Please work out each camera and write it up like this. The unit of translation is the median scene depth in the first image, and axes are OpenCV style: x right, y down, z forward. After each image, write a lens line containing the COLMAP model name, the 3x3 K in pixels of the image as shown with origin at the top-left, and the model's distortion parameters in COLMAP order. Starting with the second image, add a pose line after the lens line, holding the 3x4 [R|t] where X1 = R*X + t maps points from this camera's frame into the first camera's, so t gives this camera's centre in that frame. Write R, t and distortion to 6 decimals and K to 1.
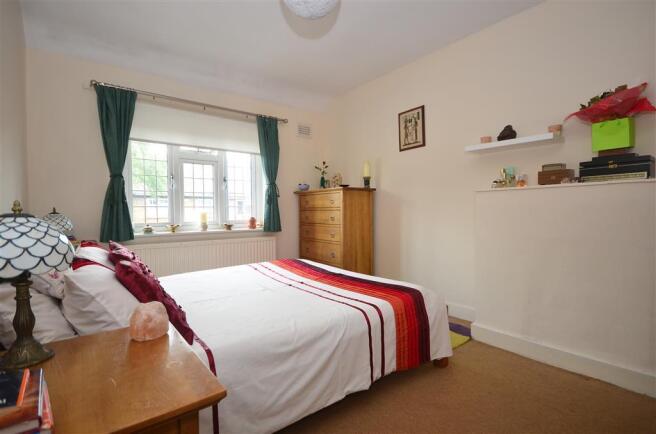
lens RADIAL K [[307.5, 0, 328.8], [0, 307.5, 219.0], [0, 0, 1]] dist [-0.001225, 0.000060]
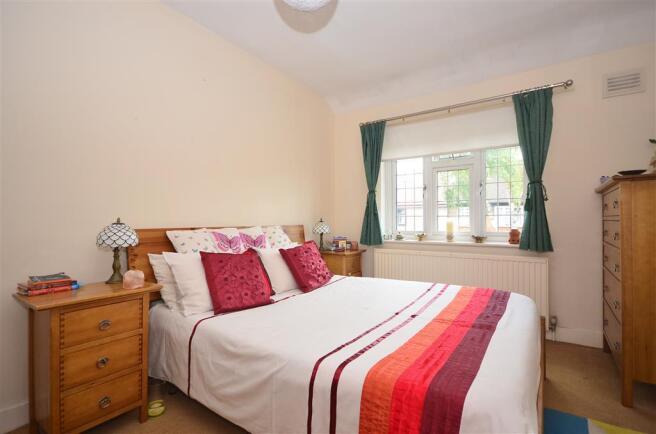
lens RADIAL K [[307.5, 0, 328.8], [0, 307.5, 219.0], [0, 0, 1]] dist [-0.001225, 0.000060]
pose [[0.301404, 0.001504, -0.953495, 0.378675], [-0.025525, 0.999653, -0.006492, -0.015262], [0.953155, 0.026295, 0.301338, 0.371761]]
